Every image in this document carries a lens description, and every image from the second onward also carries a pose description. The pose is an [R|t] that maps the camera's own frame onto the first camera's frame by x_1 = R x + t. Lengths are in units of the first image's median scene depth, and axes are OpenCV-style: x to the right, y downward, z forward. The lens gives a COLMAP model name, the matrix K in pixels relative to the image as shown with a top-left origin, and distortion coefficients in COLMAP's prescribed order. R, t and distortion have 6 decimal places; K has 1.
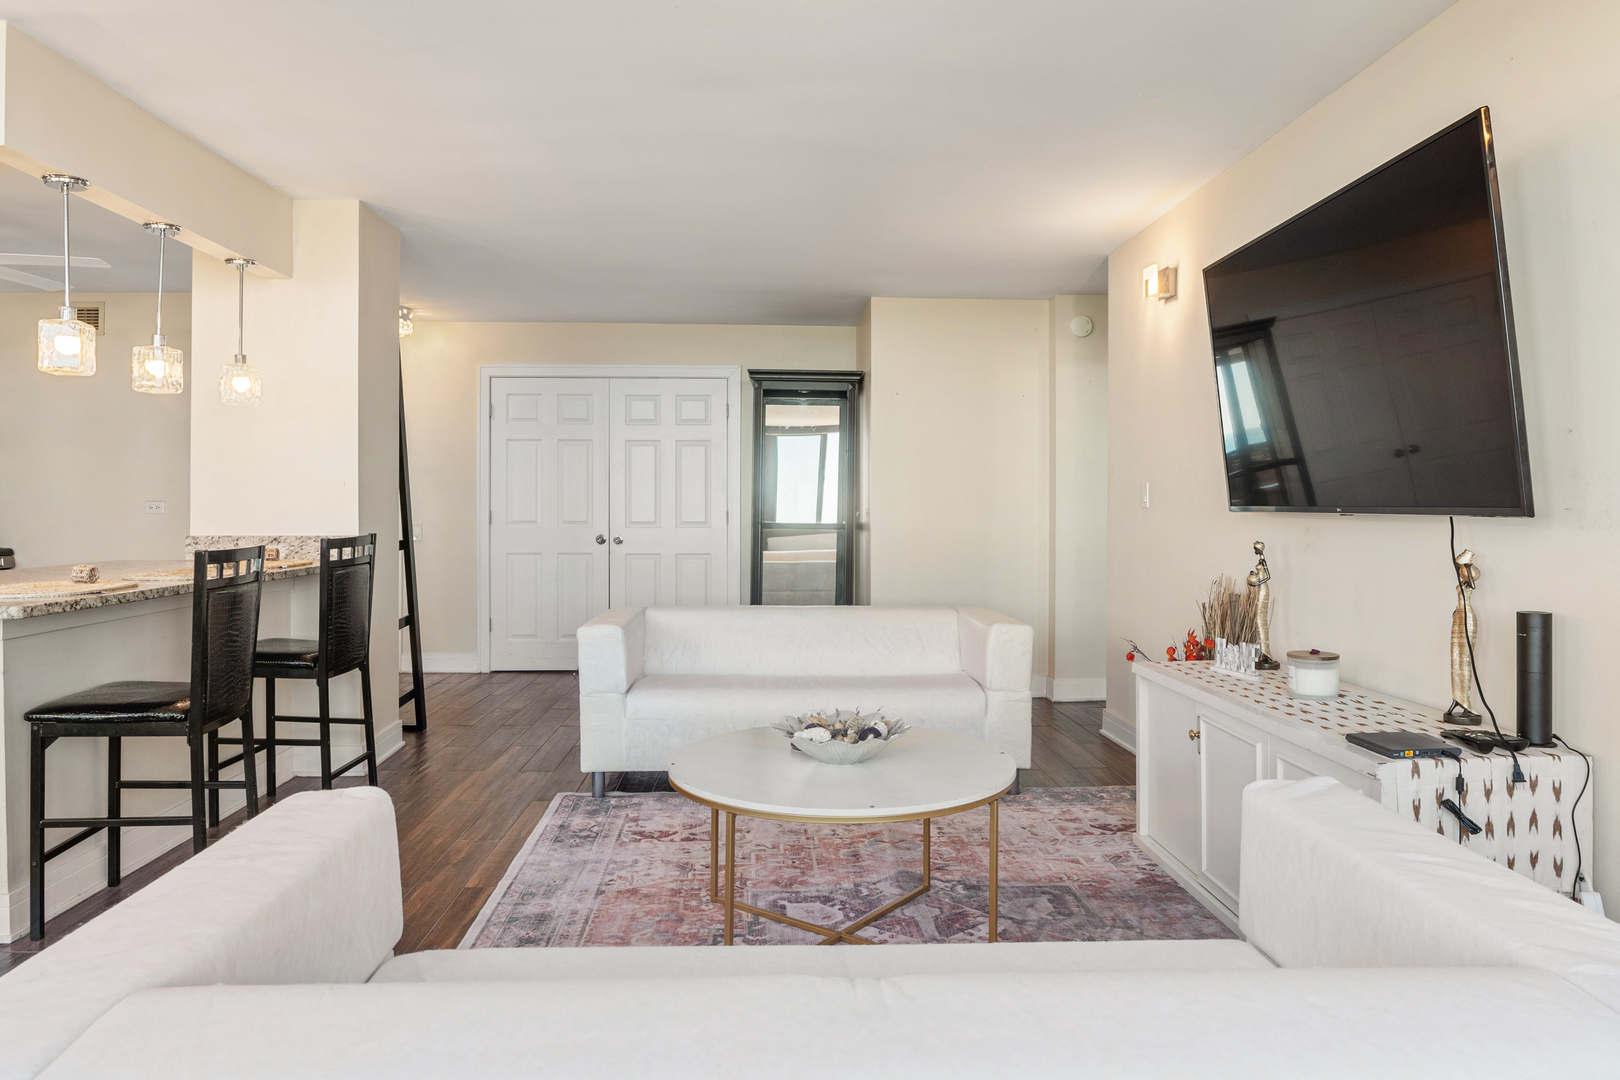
lens RADIAL K [[1012.6, 0, 808.1], [0, 1012.6, 496.0], [0, 0, 1]] dist [-0.043650, -0.000661]
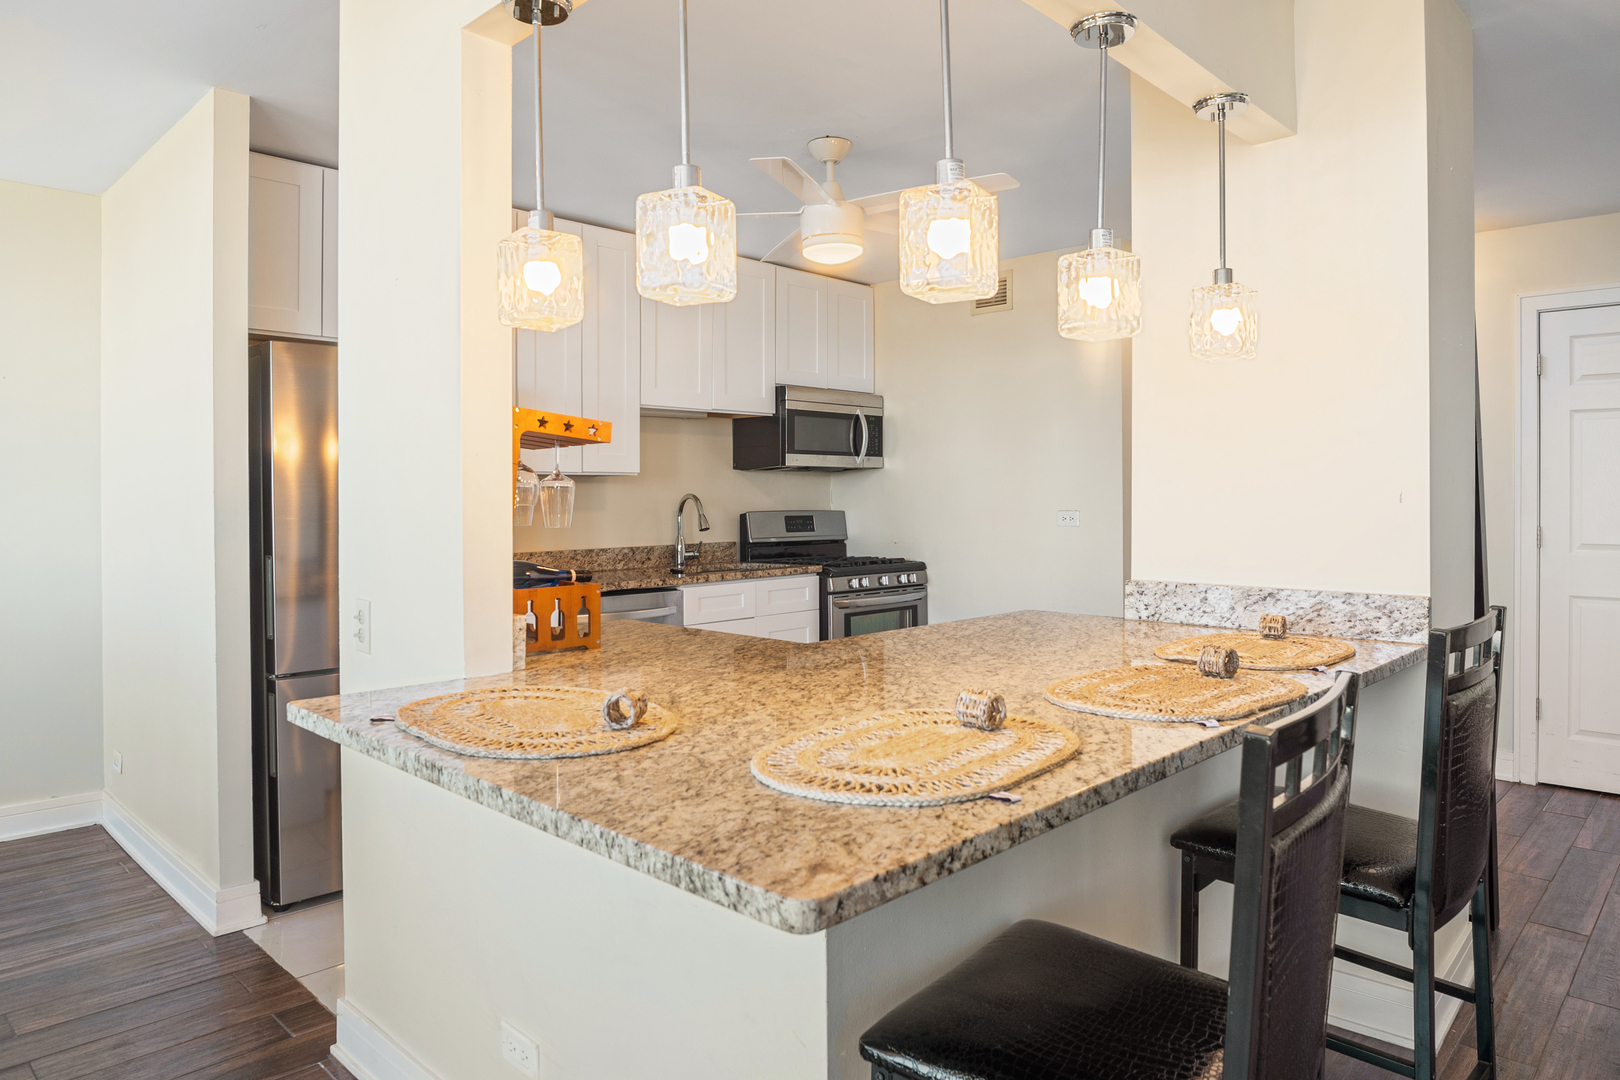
lens RADIAL K [[1048.3, 0, 806.5], [0, 1048.3, 535.2], [0, 0, 1]] dist [-0.043669, -0.000201]
pose [[0.687629, 0.023045, -0.725697, -0.310825], [0.009798, 0.999111, 0.041011, -0.019245], [0.725996, -0.035311, 0.686791, 0.435463]]
